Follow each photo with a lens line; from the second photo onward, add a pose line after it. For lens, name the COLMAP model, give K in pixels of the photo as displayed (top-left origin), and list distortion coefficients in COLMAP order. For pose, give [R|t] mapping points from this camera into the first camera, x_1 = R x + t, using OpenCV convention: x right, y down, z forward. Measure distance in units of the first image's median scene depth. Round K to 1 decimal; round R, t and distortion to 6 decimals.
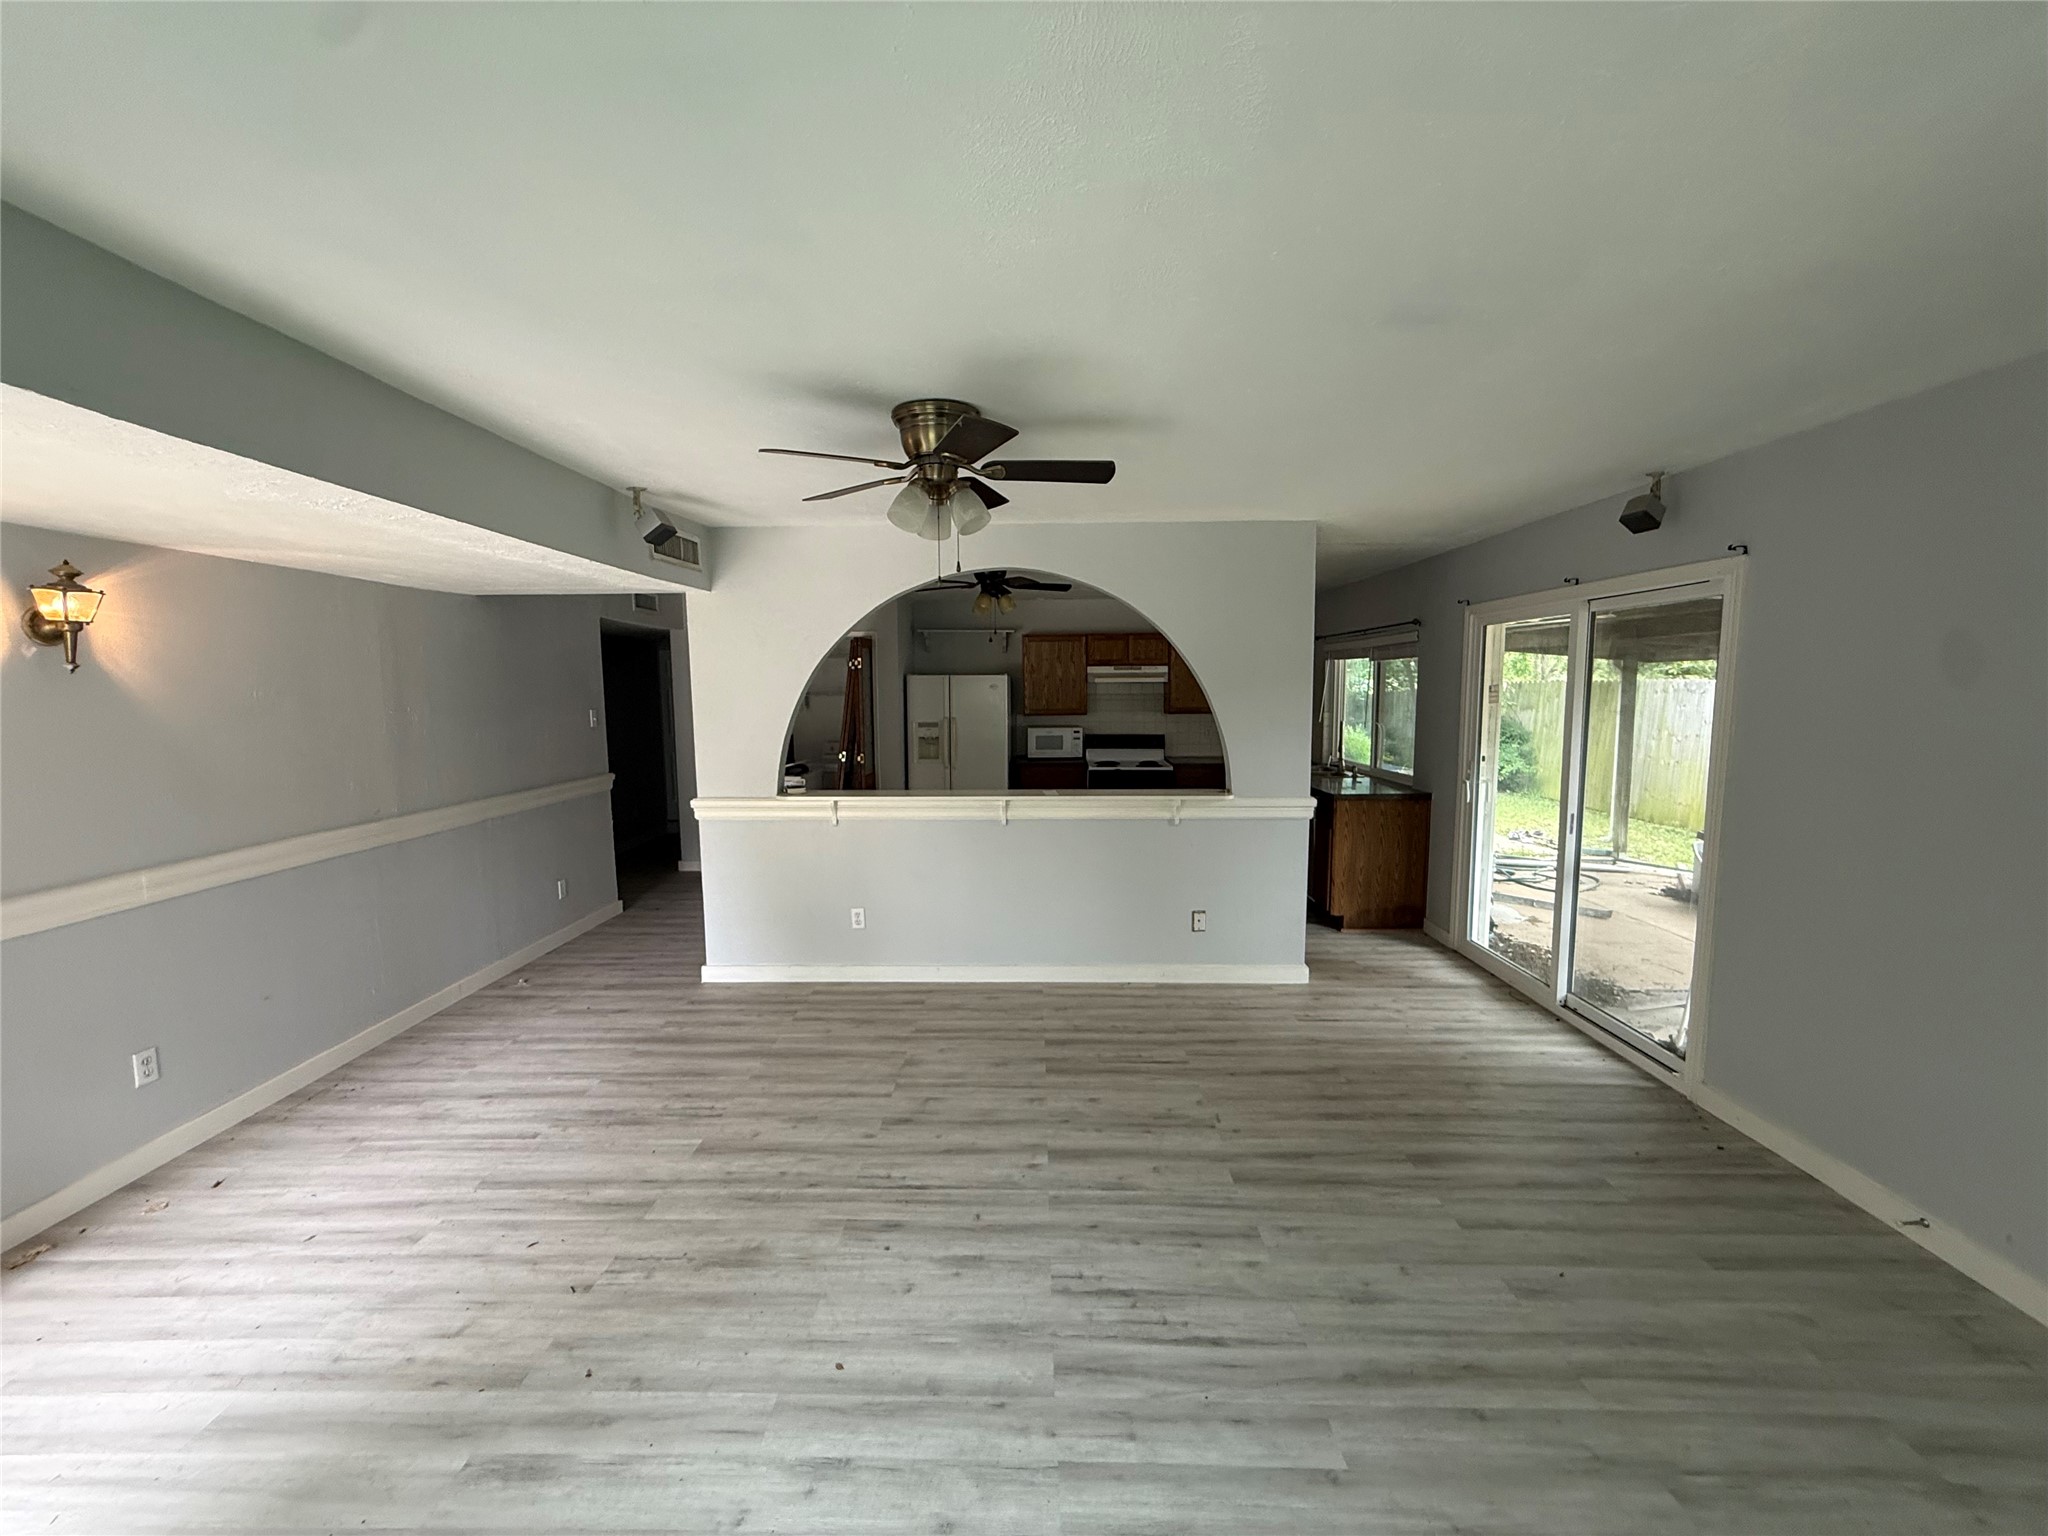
lens RADIAL K [[815.7, 0, 1020.8], [0, 815.7, 769.6], [0, 0, 1]] dist [0.001386, -0.000505]
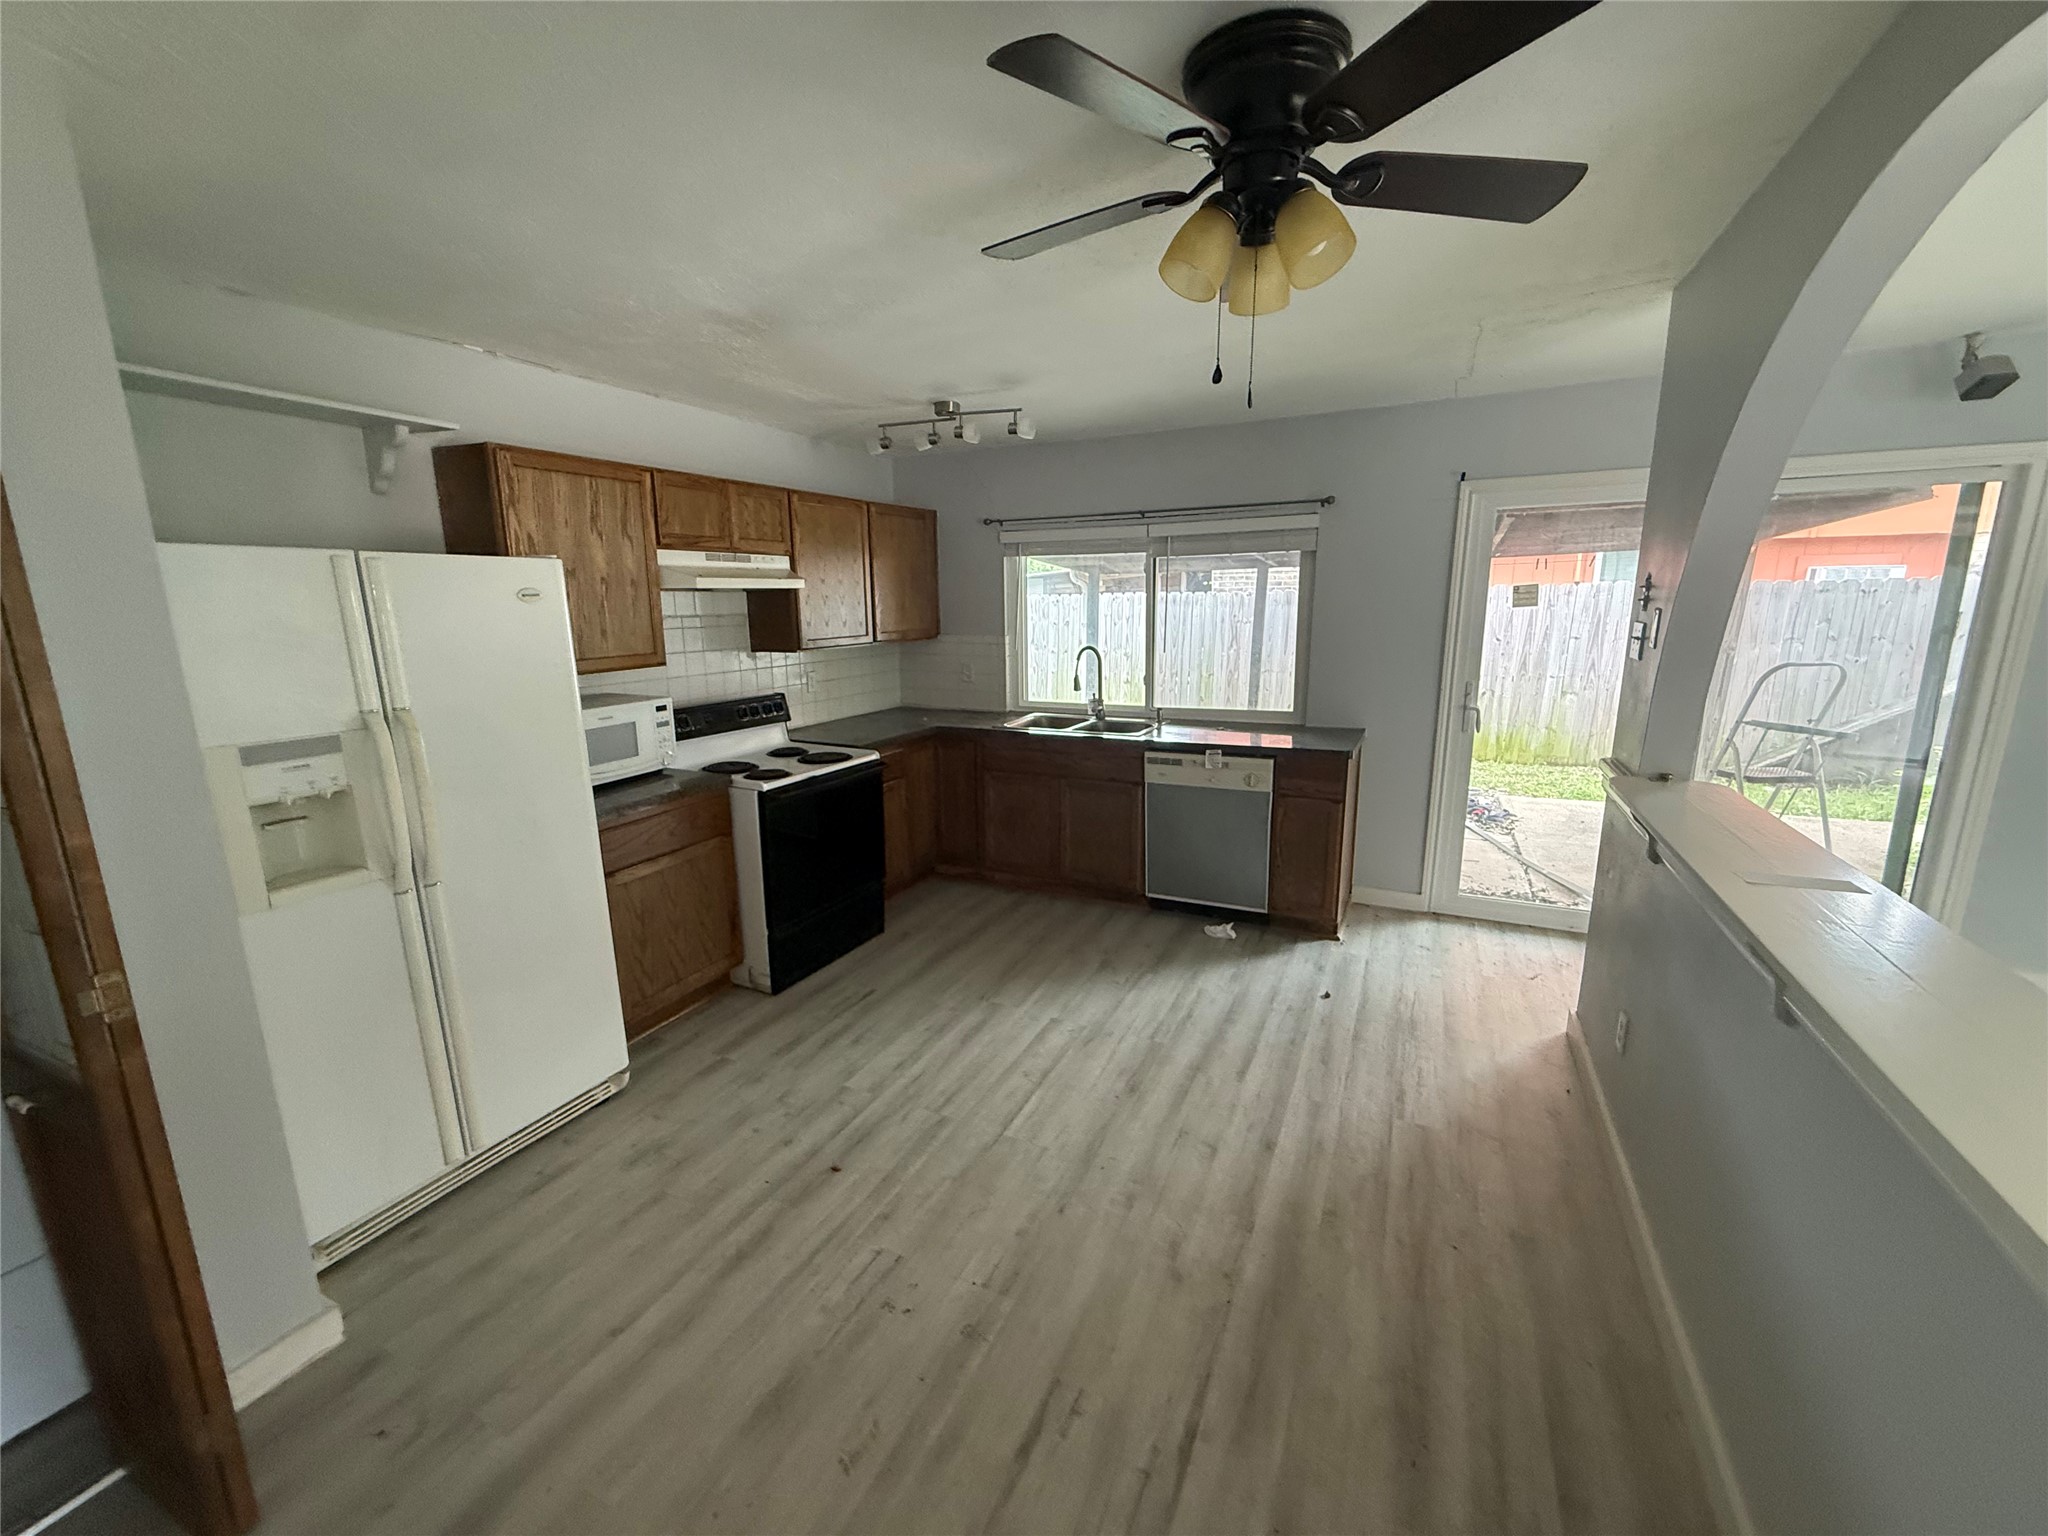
lens RADIAL K [[815.7, 0, 1020.8], [0, 815.7, 769.6], [0, 0, 1]] dist [0.001386, -0.000505]
pose [[0.427428, -0.186348, 0.884635, -0.521326], [0.106558, 0.982089, 0.155392, -0.139228], [-0.897747, 0.027846, 0.439630, 1.494899]]
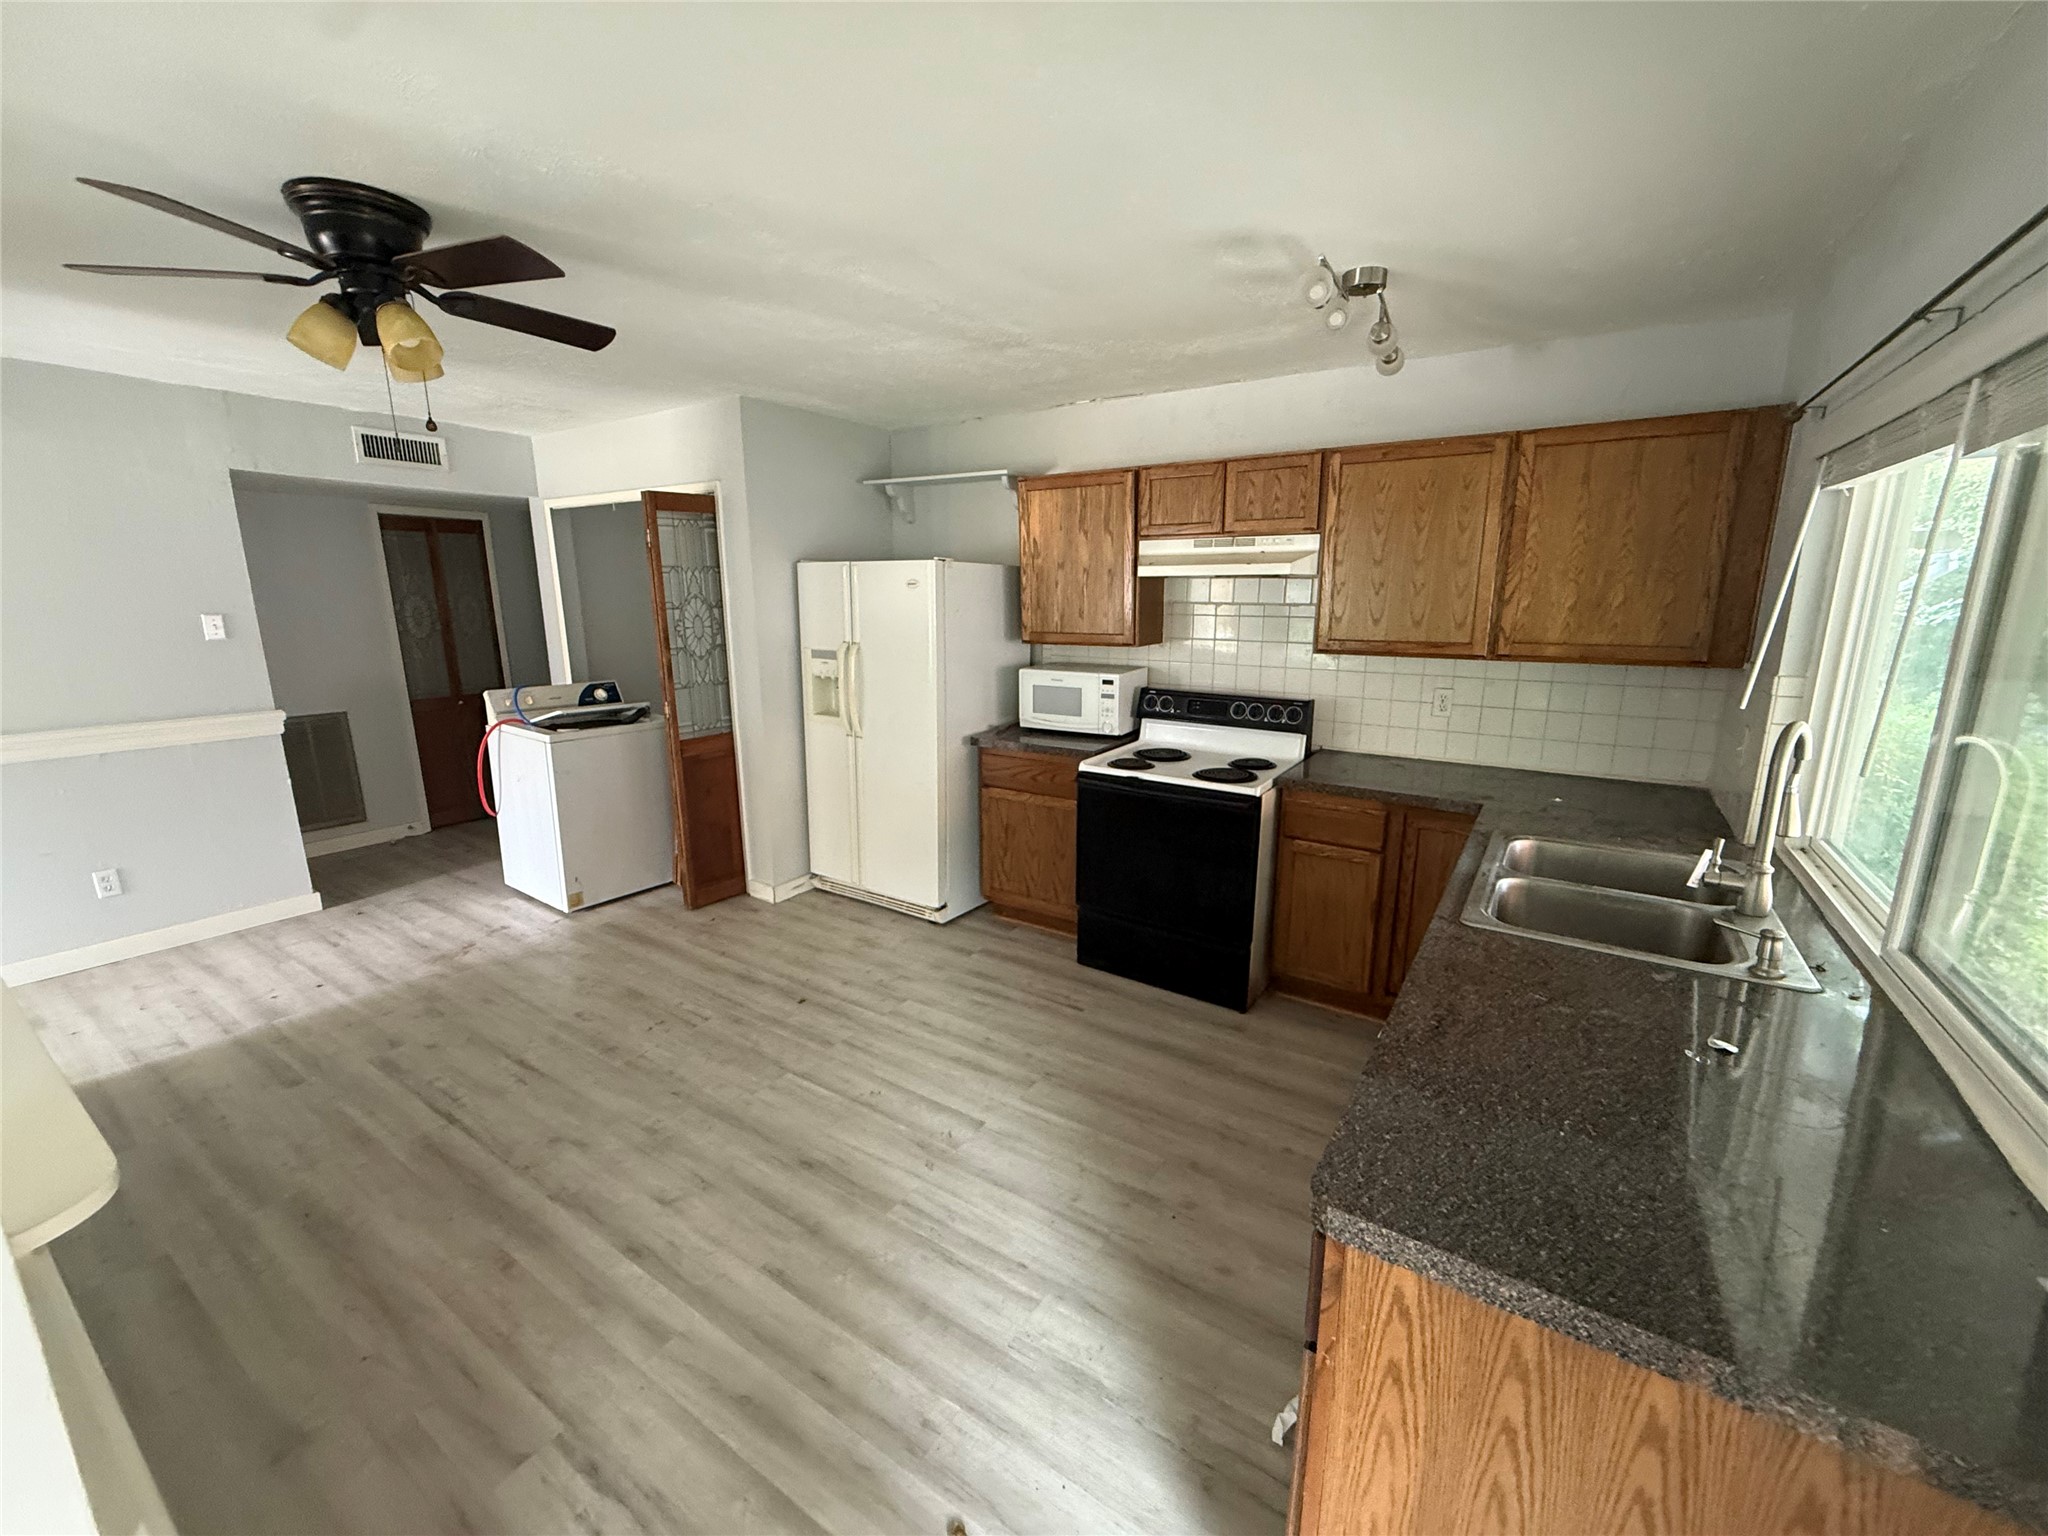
lens RADIAL K [[818.2, 0, 1019.9], [0, 818.2, 768.8], [0, 0, 1]] dist [-0.000342, 0.000632]
pose [[0.843377, 0.120363, -0.523668, 0.644584], [-0.061440, 0.989798, 0.128550, -0.125017], [0.533798, -0.076242, 0.842168, 1.298062]]
